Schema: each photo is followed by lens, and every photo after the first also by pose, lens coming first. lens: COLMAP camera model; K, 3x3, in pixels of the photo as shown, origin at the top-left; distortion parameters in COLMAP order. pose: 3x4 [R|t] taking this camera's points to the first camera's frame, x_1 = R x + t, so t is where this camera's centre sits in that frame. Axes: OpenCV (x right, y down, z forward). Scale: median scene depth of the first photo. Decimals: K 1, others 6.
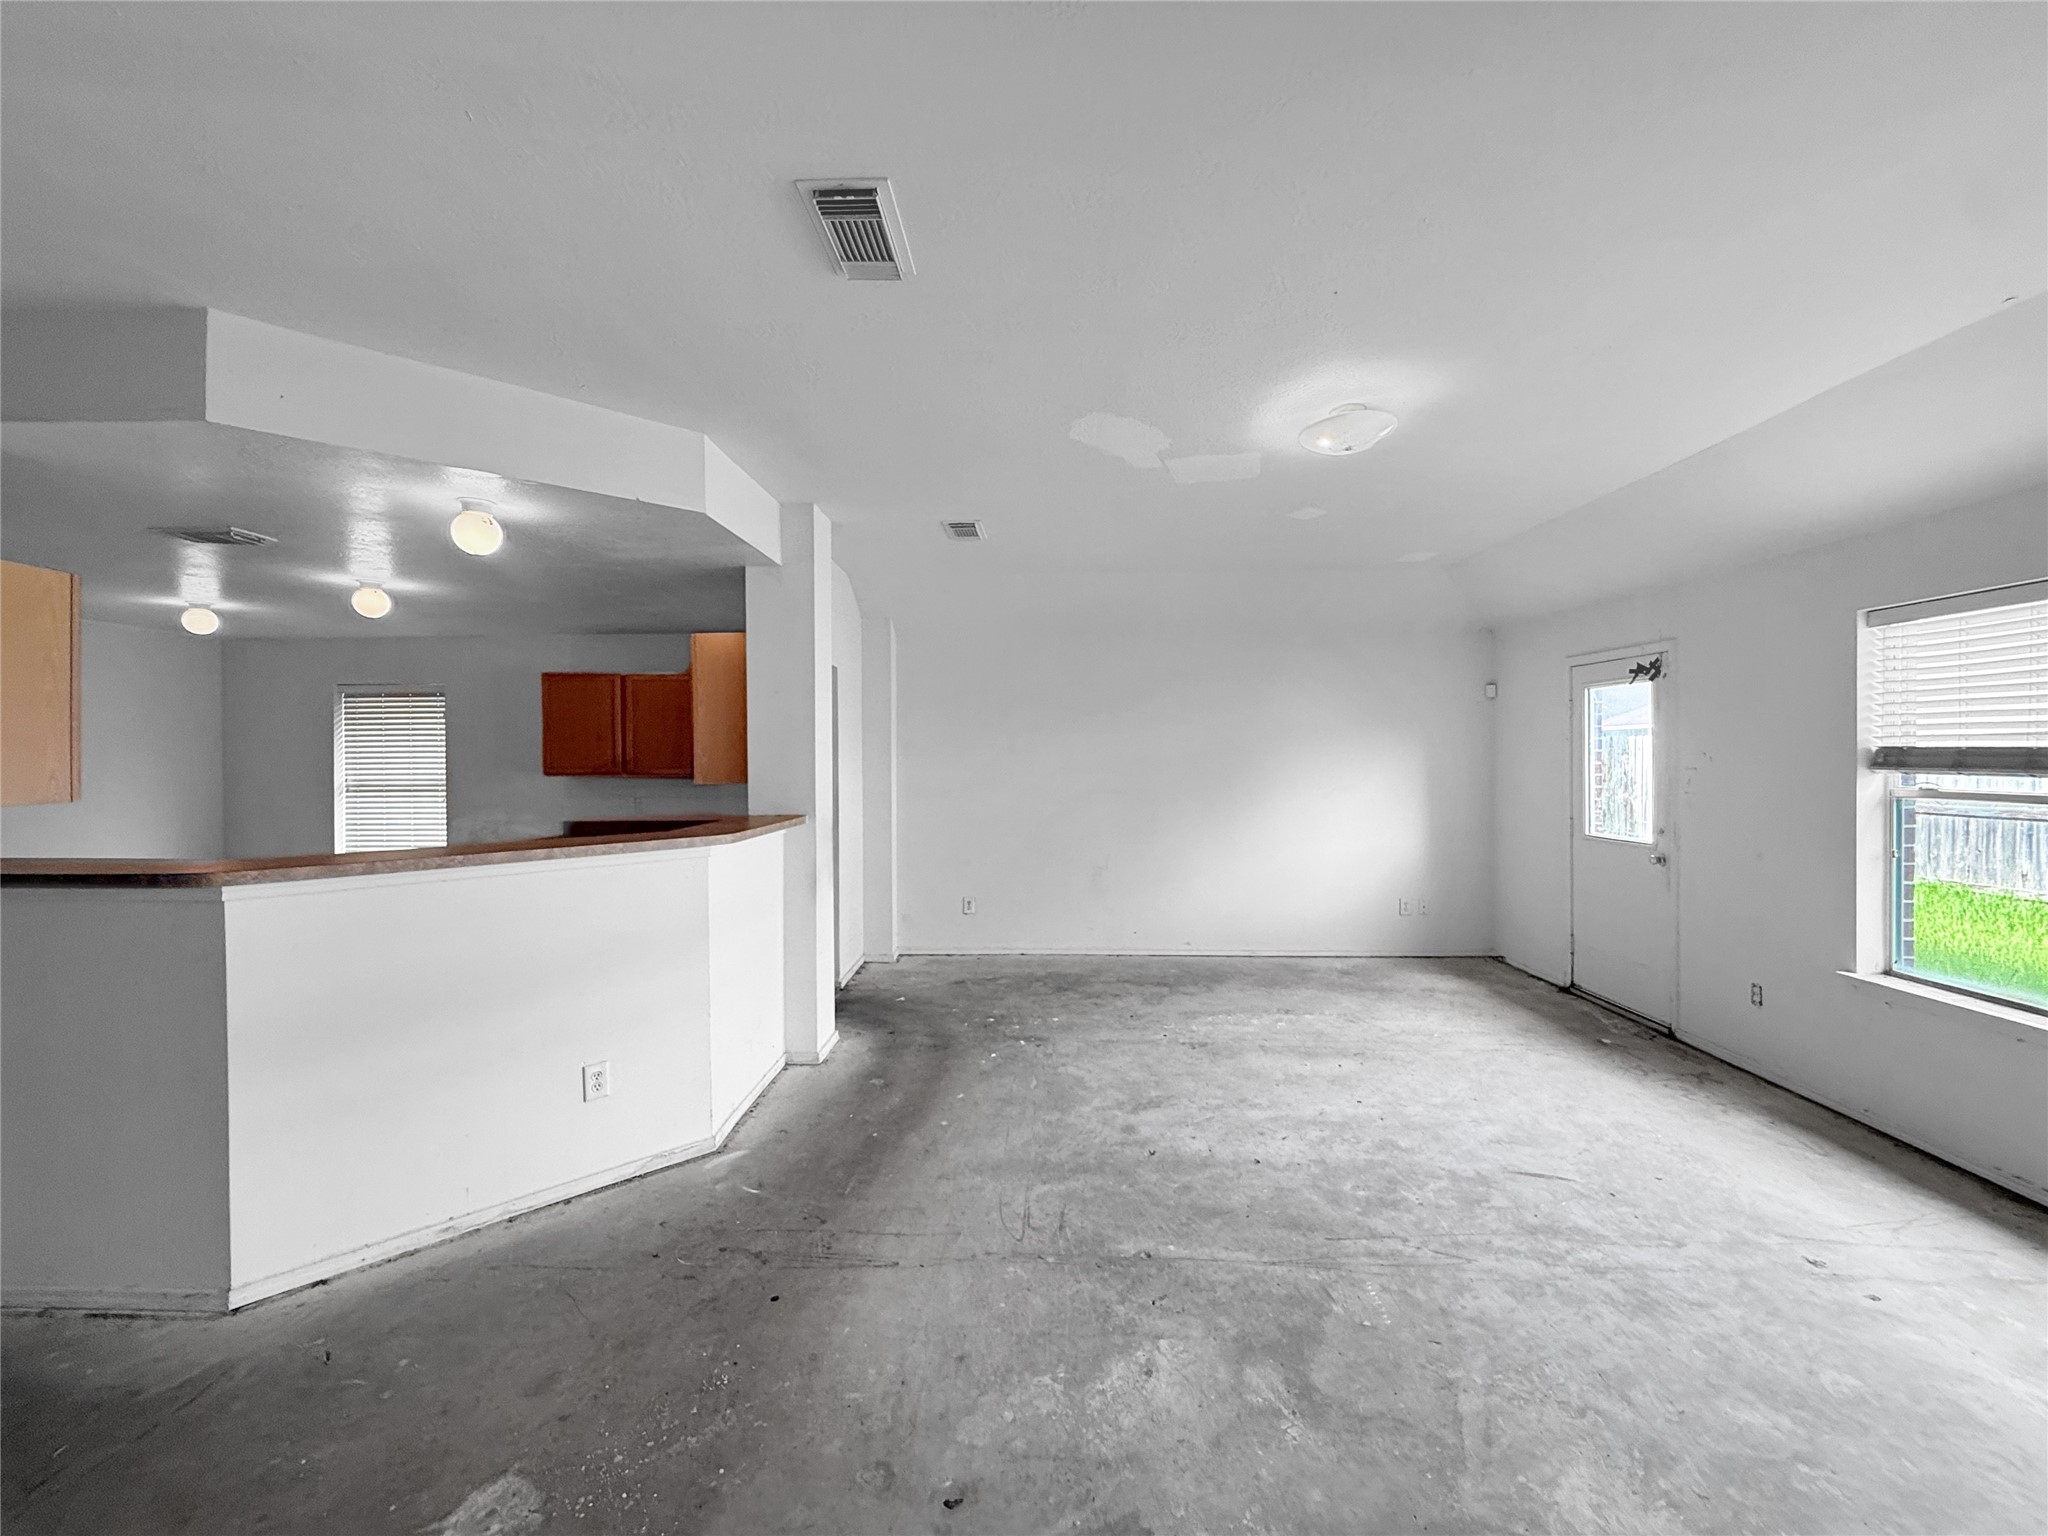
lens RADIAL K [[839.7, 0, 1027.4], [0, 839.7, 764.5], [0, 0, 1]] dist [-0.000645, -0.000038]
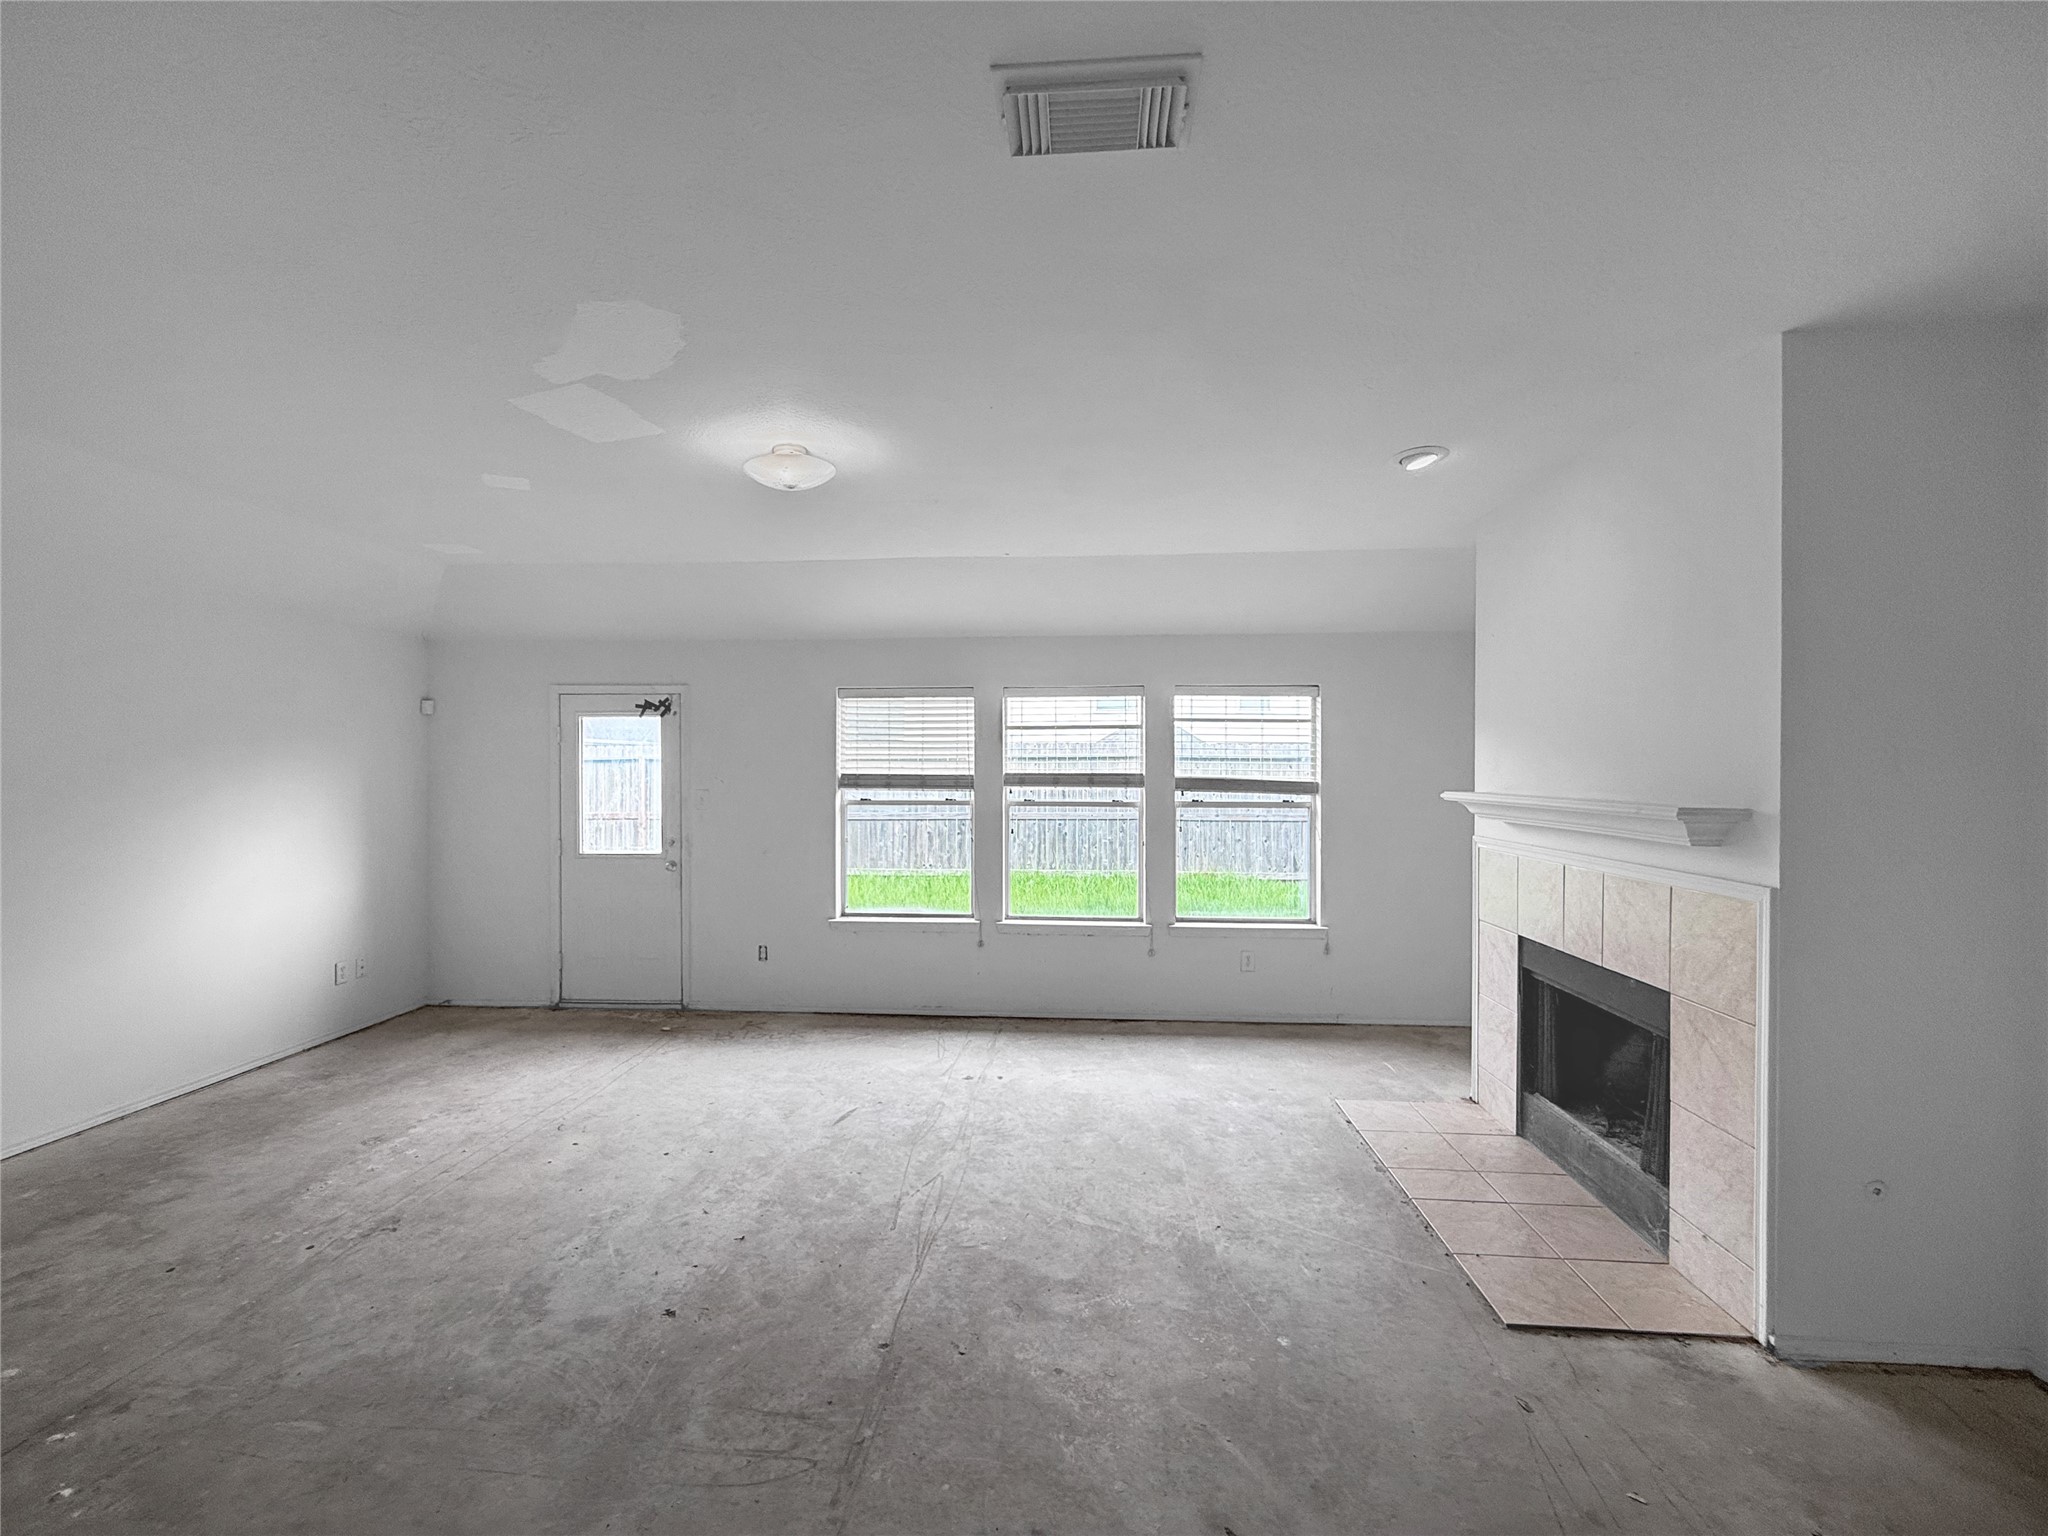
lens RADIAL K [[839.7, 0, 1008.8], [0, 839.7, 771.4], [0, 0, 1]] dist [-0.000645, -0.000038]
pose [[0.042355, -0.001217, 0.999102, -0.586479], [0.012887, 0.999917, 0.000672, -0.022958], [-0.999019, 0.012847, 0.042368, 0.643236]]
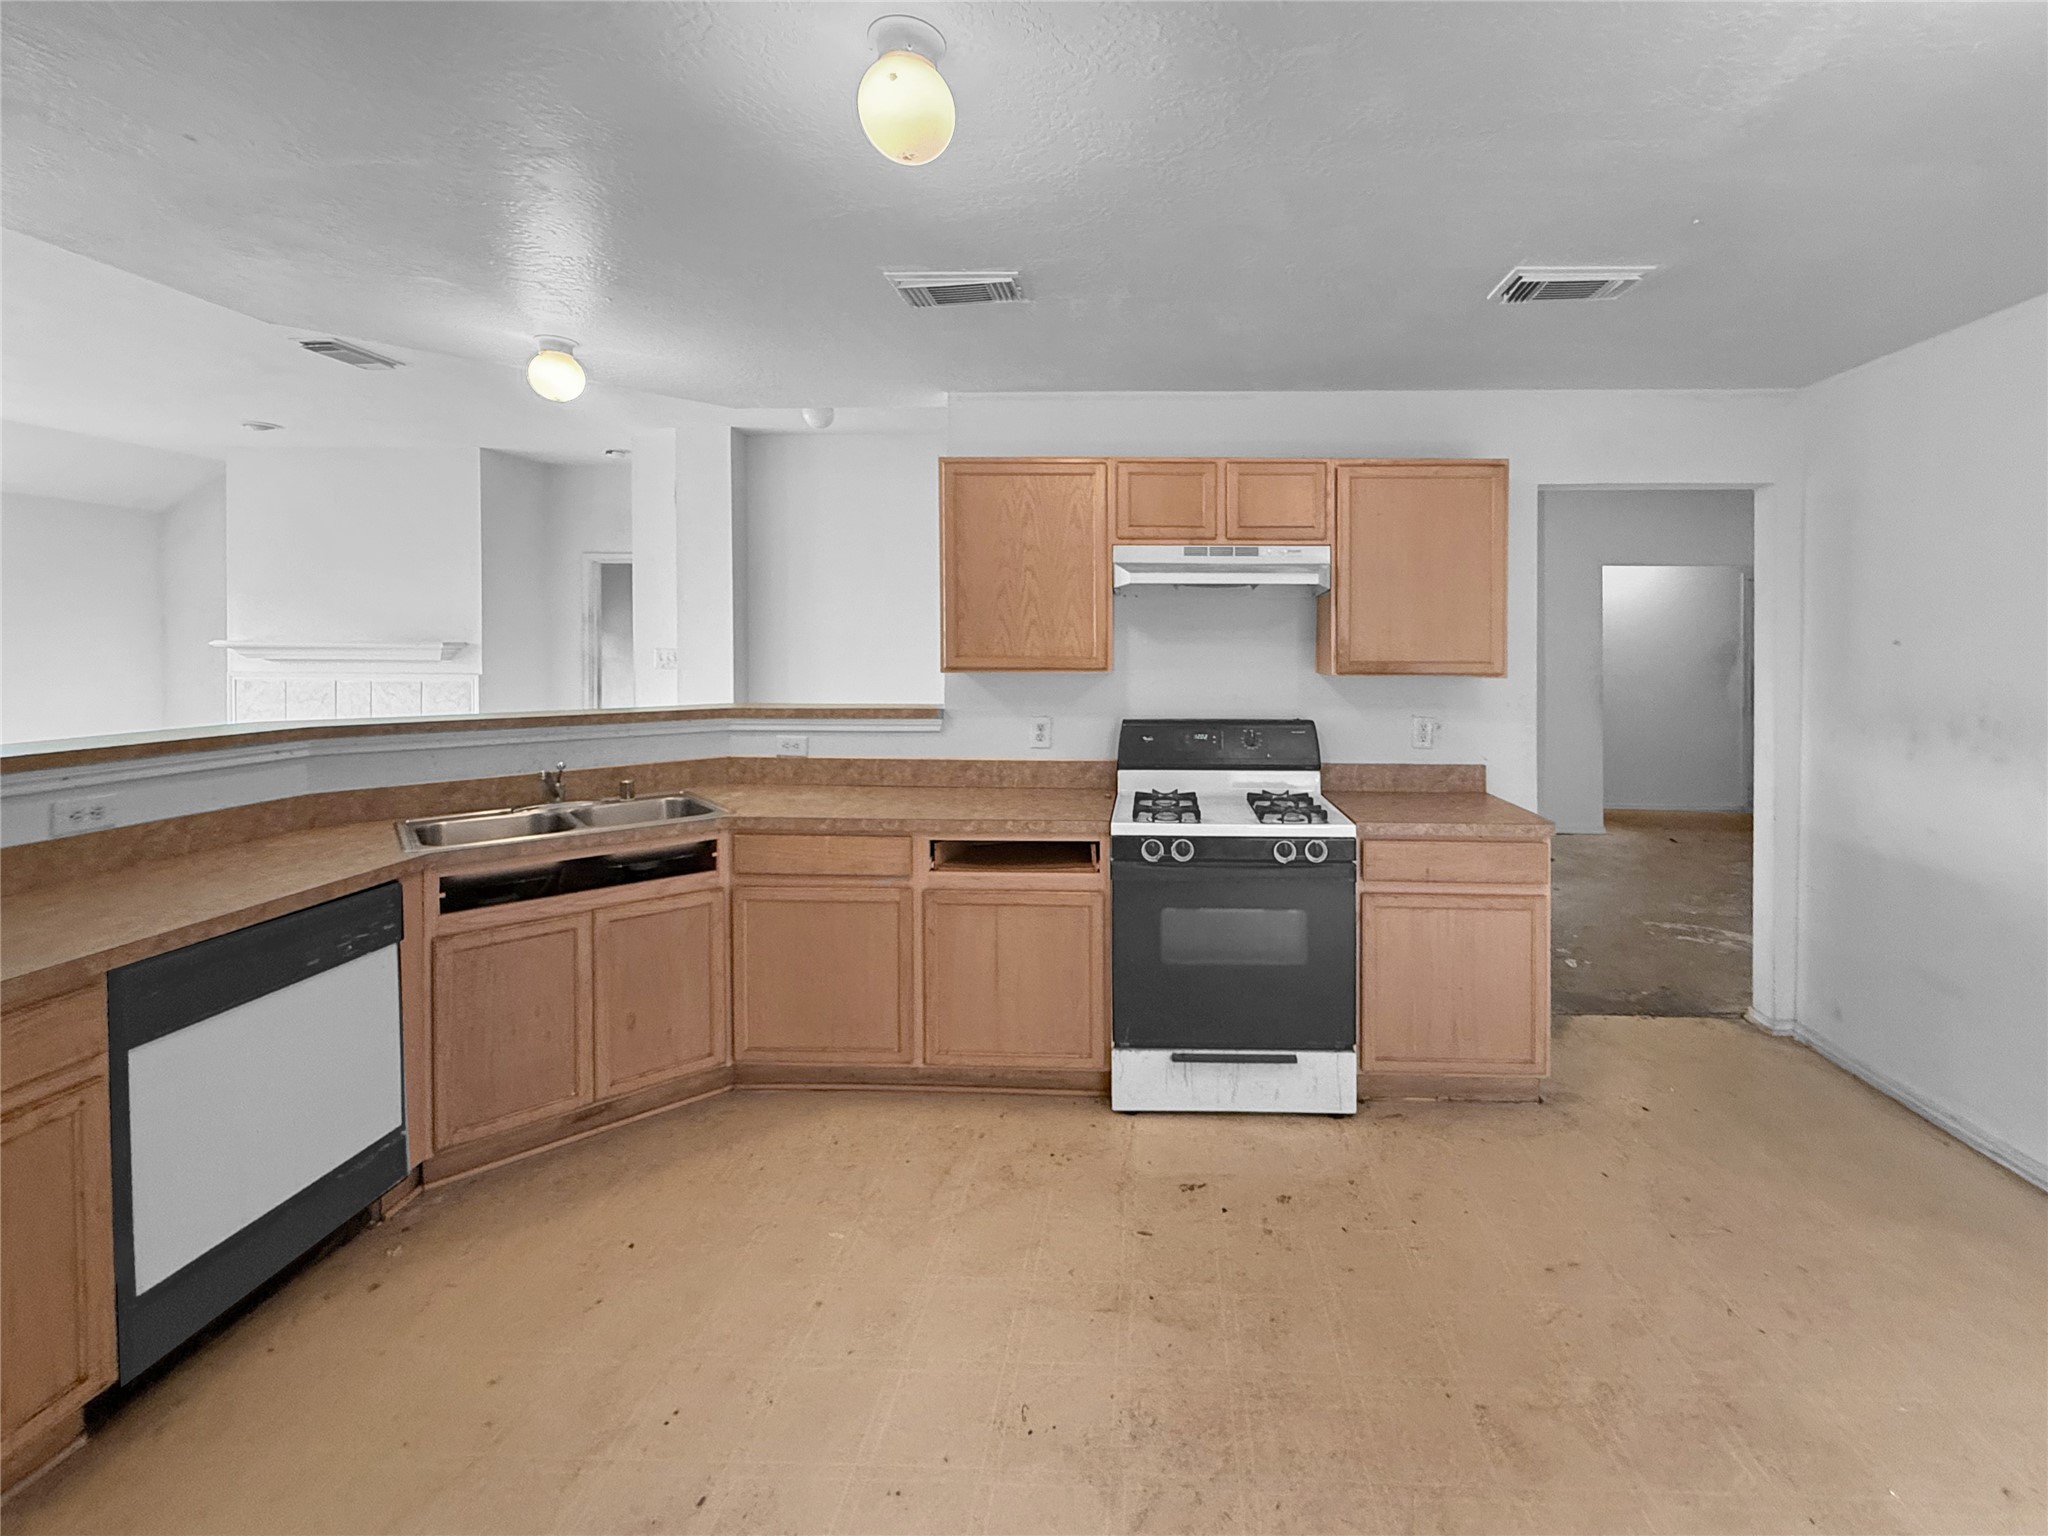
lens RADIAL K [[839.7, 0, 1128.3], [0, 839.7, 666.4], [0, 0, 1]] dist [-0.000645, -0.000038]
pose [[-0.999984, 0.005307, -0.002003, -1.169354], [0.005224, 0.999198, 0.039705, 0.009636], [0.002212, 0.039694, -0.999209, 1.761930]]
